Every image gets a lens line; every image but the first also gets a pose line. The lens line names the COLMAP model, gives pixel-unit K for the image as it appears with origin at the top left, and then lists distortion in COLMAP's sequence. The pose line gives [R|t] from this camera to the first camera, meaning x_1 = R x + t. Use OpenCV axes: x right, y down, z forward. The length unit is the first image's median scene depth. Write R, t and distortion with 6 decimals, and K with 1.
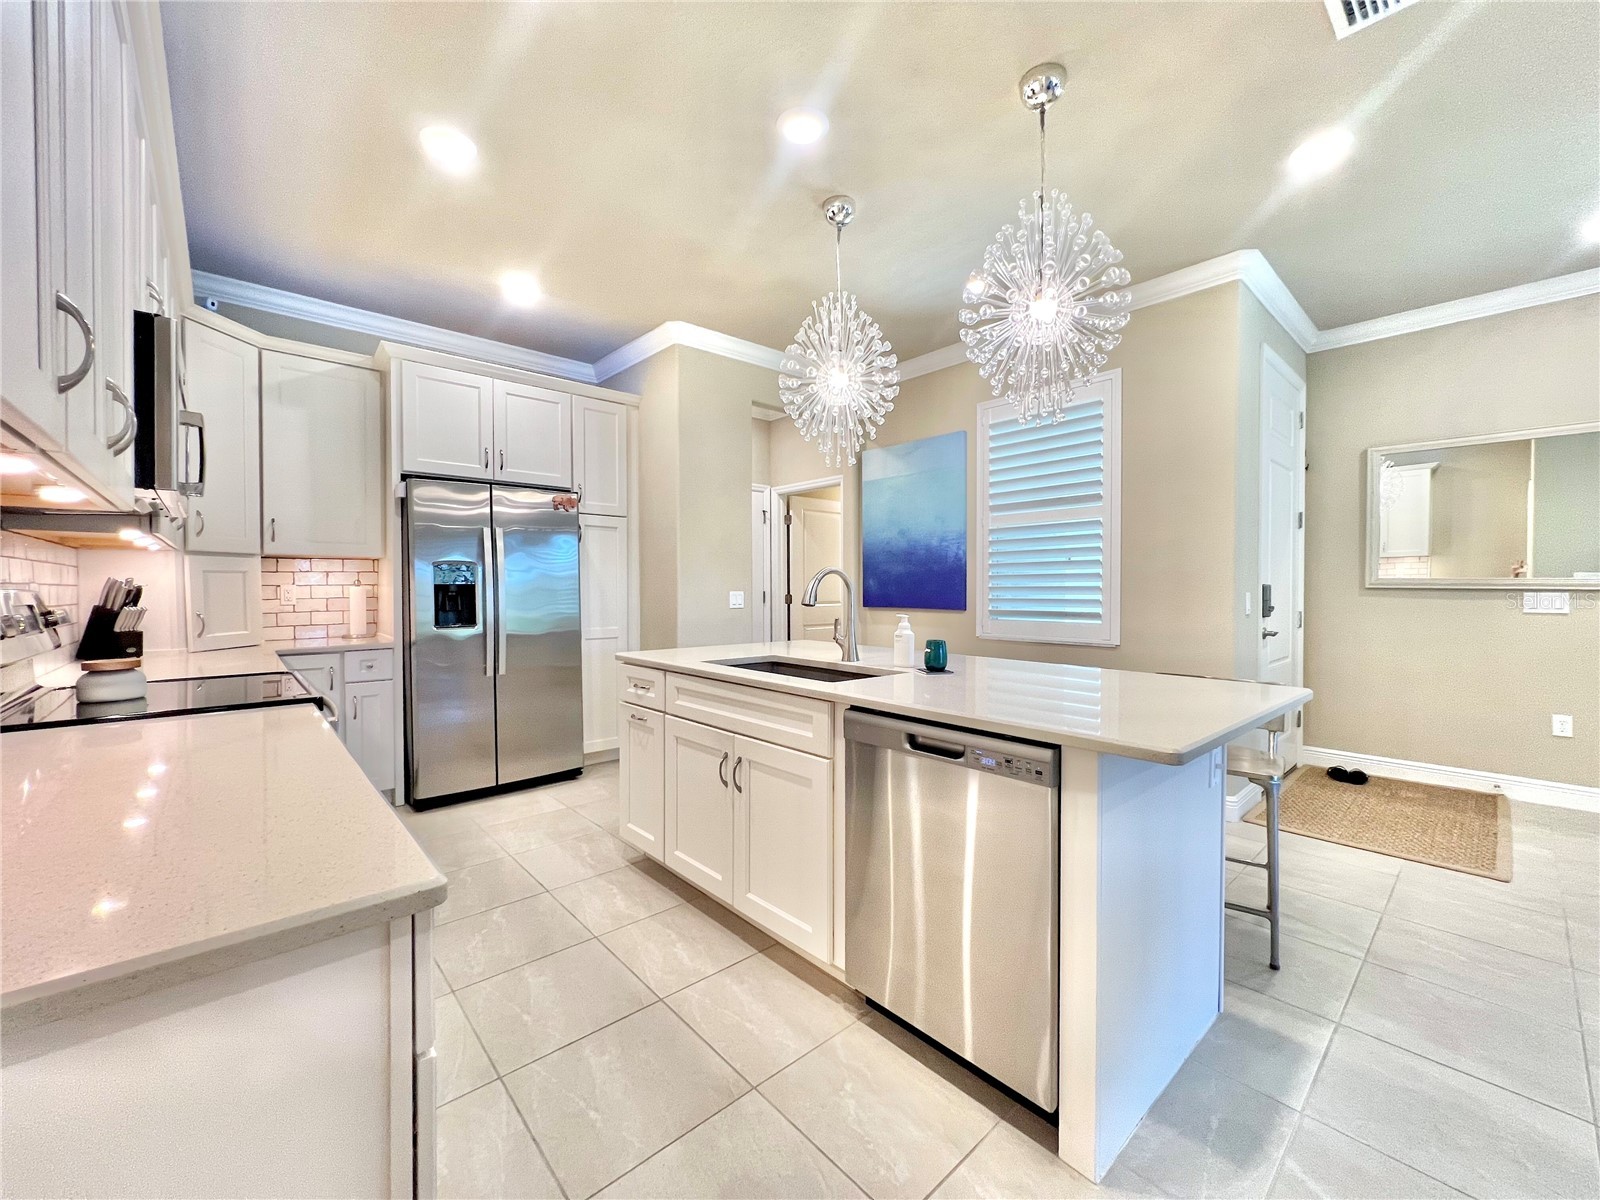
lens RADIAL K [[640.2, 0, 797.1], [0, 640.2, 592.9], [0, 0, 1]] dist [-0.000654, 0.000571]
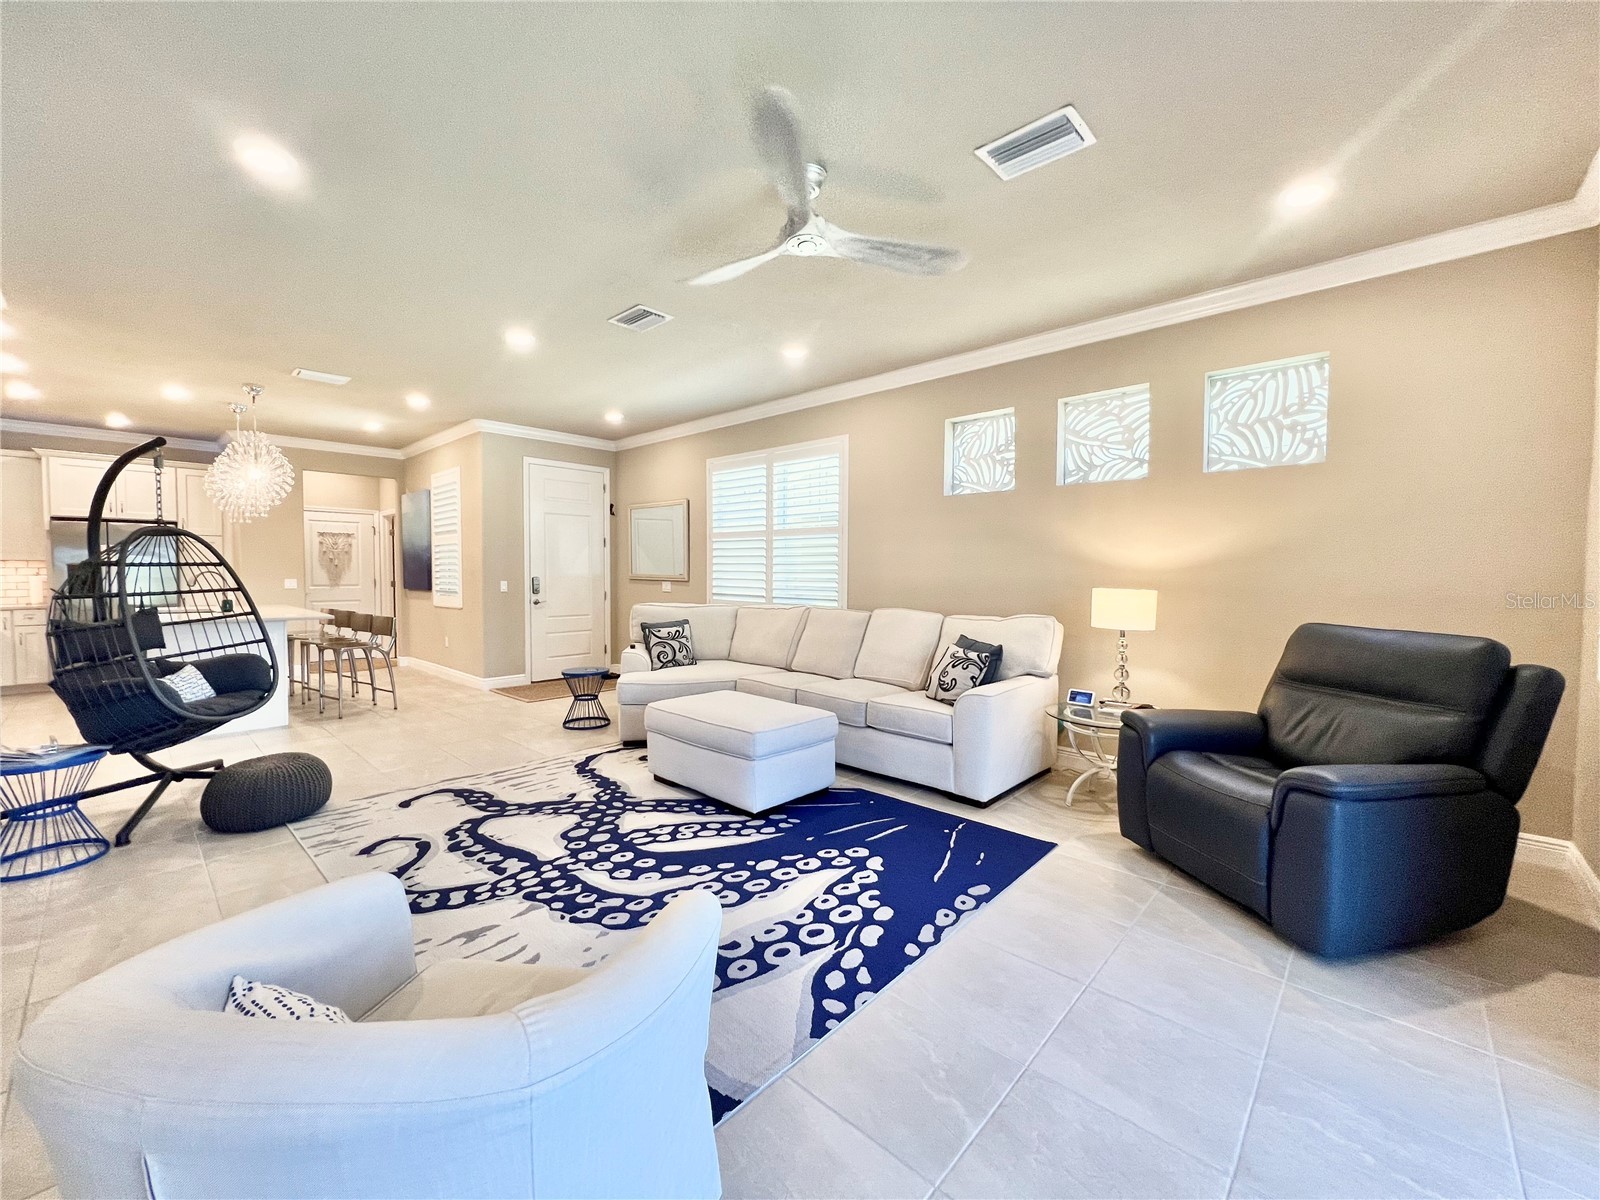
lens RADIAL K [[640.2, 0, 799.2], [0, 640.2, 604.7], [0, 0, 1]] dist [-0.000654, 0.000571]
pose [[0.995018, -0.000800, 0.099692, 1.364234], [-0.003446, 0.999094, 0.042412, -0.014907], [-0.099635, -0.042544, 0.994114, -1.089612]]
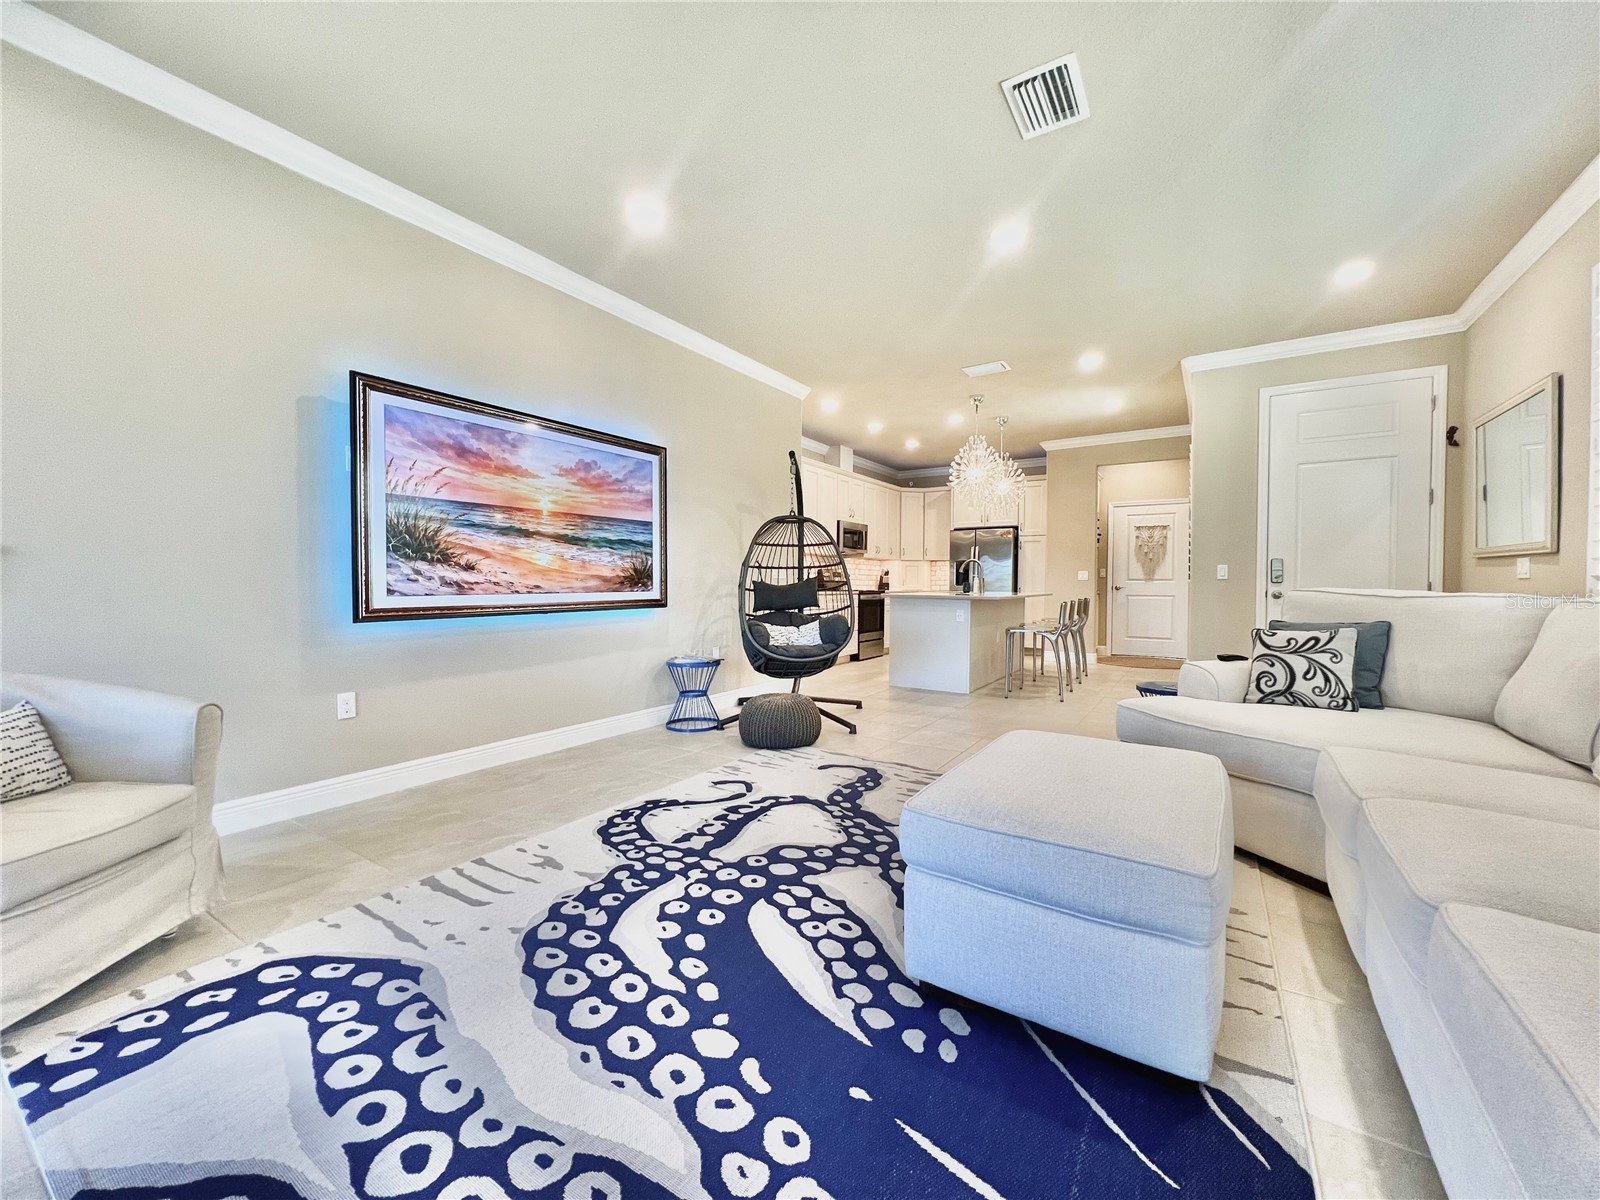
lens RADIAL K [[640.2, 0, 799.4], [0, 640.2, 594.6], [0, 0, 1]] dist [-0.000654, 0.000571]
pose [[0.274114, 0.019590, -0.961498, 1.794993], [-0.011911, 0.999785, 0.016975, 0.053210], [0.961623, 0.006800, 0.274288, -0.375200]]
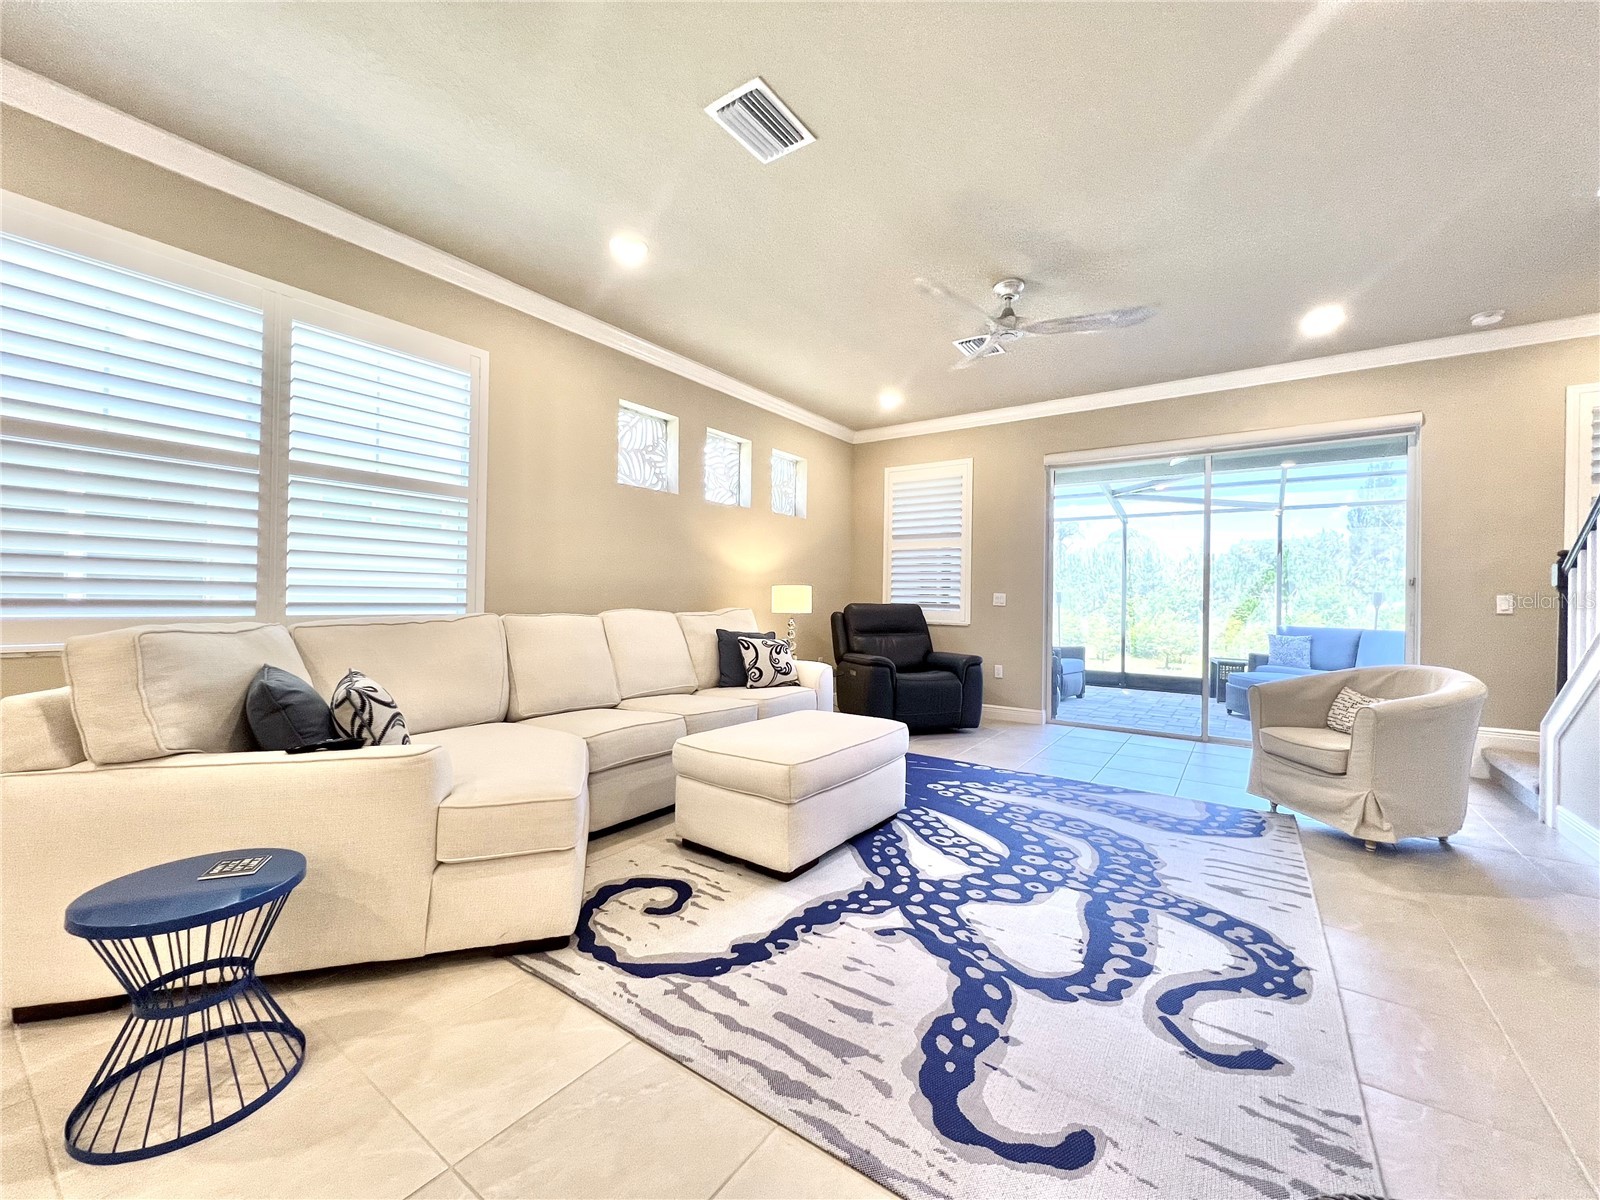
lens RADIAL K [[640.2, 0, 801.4], [0, 640.2, 597.2], [0, 0, 1]] dist [-0.000654, 0.000571]
pose [[-0.232748, -0.003586, 0.972530, 0.542858], [-0.006237, 0.999978, 0.002195, 0.023927], [-0.972517, -0.005555, -0.232766, 0.175451]]
